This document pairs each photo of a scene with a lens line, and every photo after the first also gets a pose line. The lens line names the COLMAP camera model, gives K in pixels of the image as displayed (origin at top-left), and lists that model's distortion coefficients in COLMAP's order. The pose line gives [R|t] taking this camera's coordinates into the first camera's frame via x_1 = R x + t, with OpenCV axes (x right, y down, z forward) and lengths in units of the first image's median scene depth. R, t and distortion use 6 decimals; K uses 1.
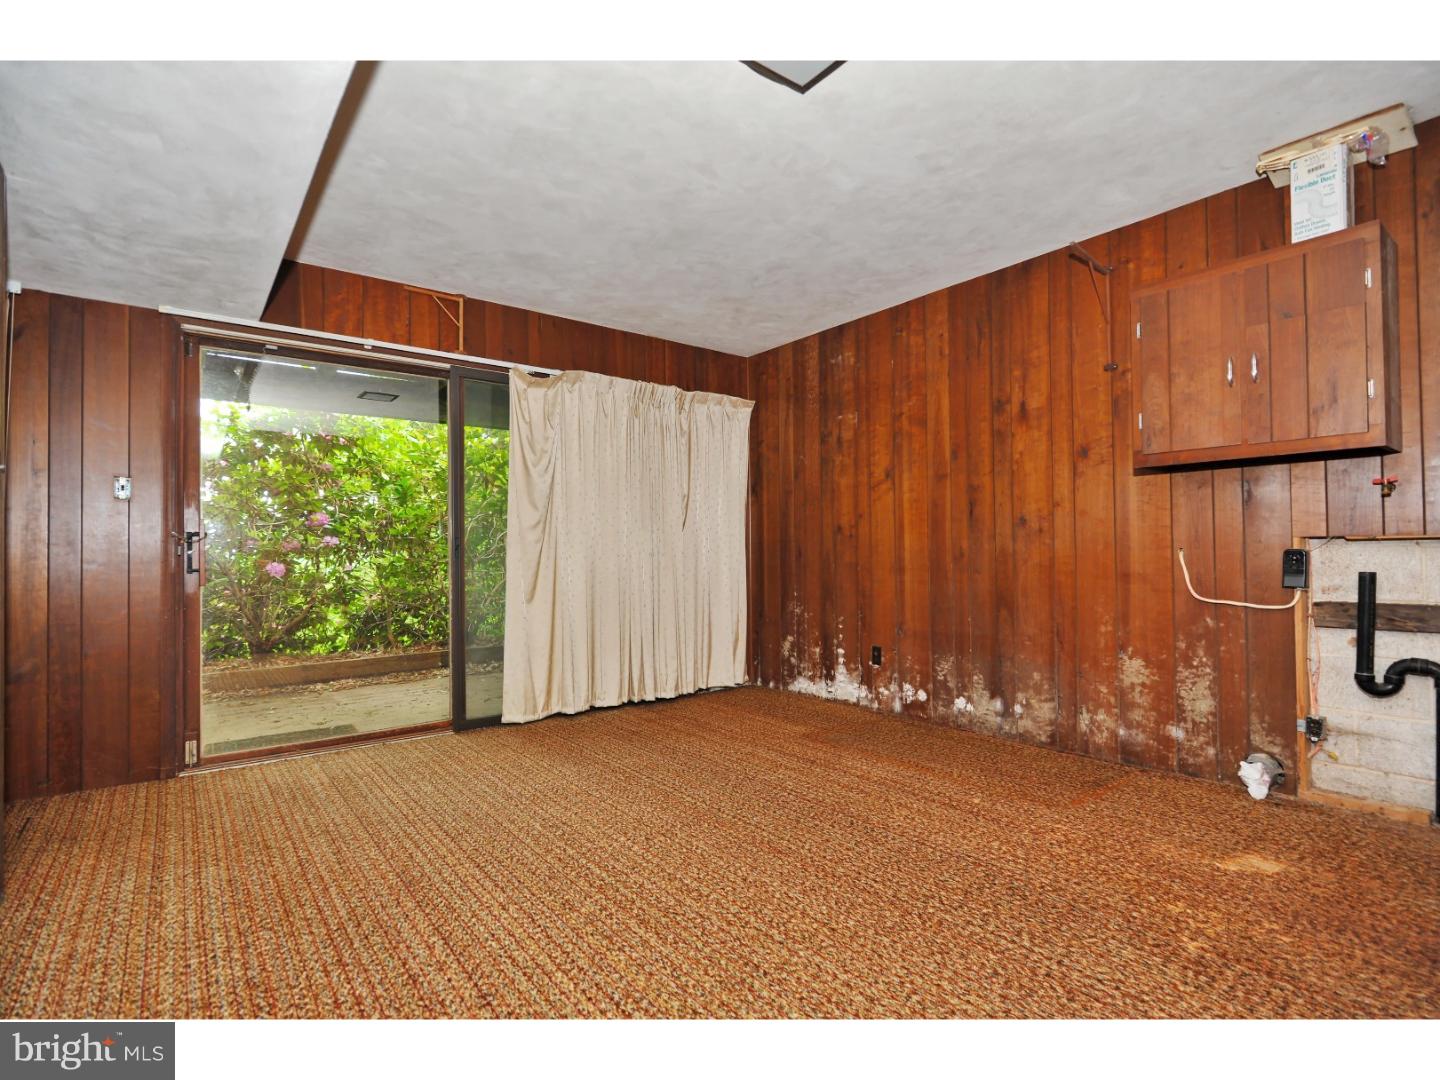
lens RADIAL K [[690.0, 0, 729.8], [0, 690.0, 557.9], [0, 0, 1]] dist [-0.001634, -0.000024]
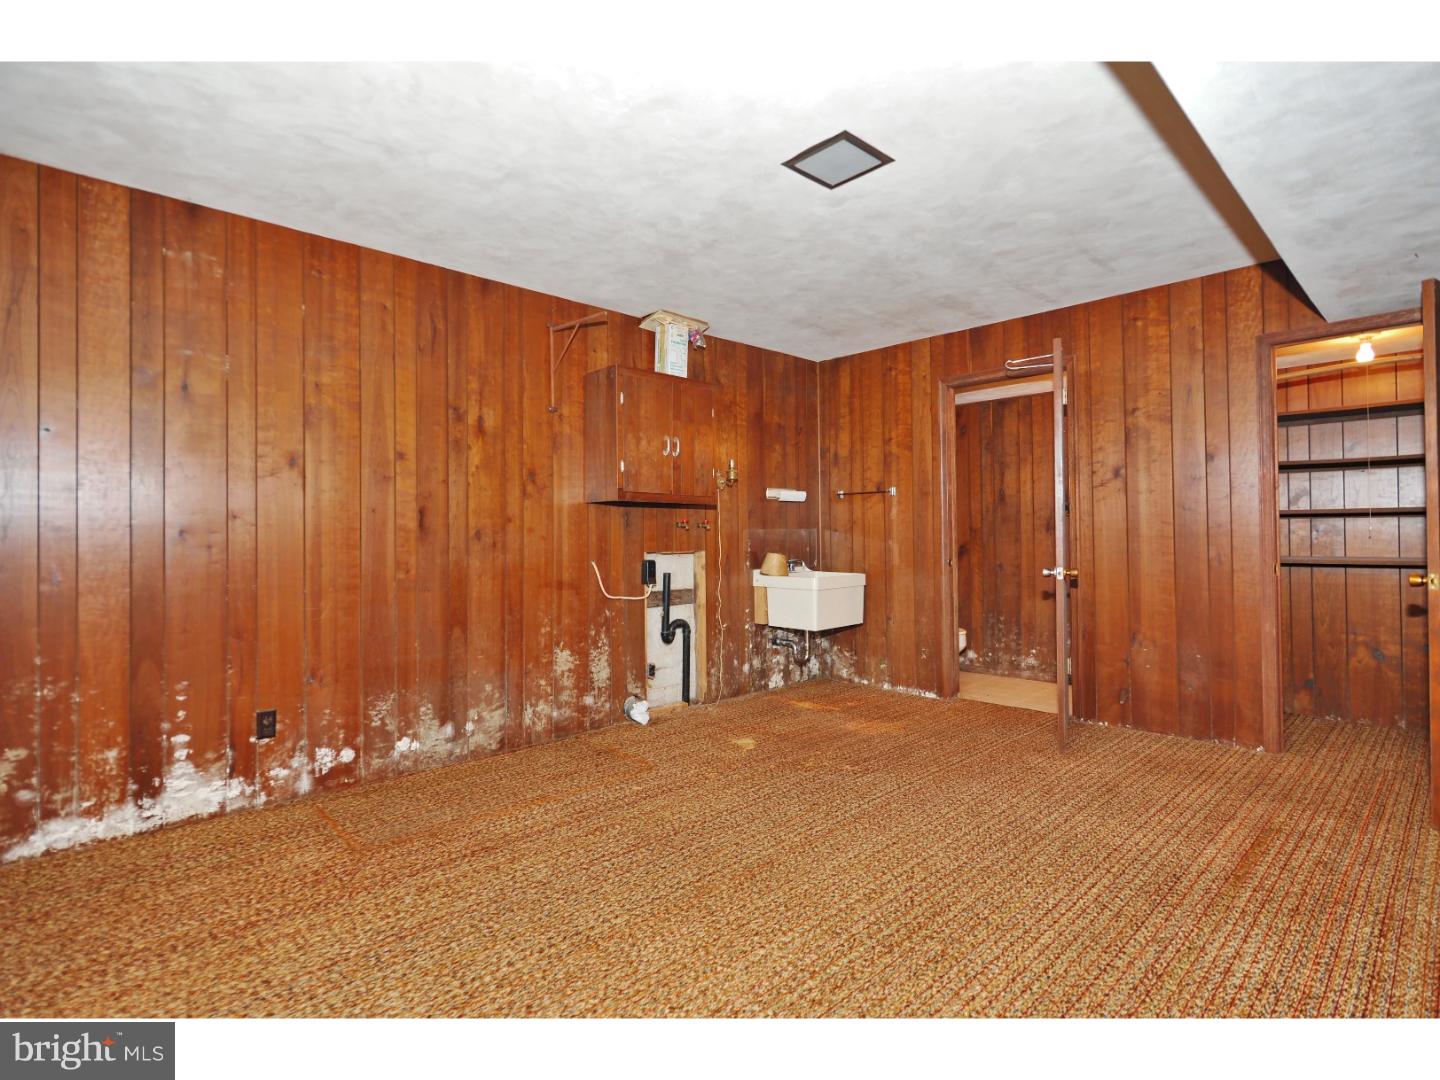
lens RADIAL K [[722.6, 0, 720.0], [0, 722.6, 540.0], [0, 0, 1]] dist [-0.003804, 0.000240]
pose [[-0.083367, 0.007926, 0.996487, -0.638307], [0.016322, 0.999845, -0.006588, -0.033479], [-0.996385, 0.015715, -0.083483, 0.733048]]
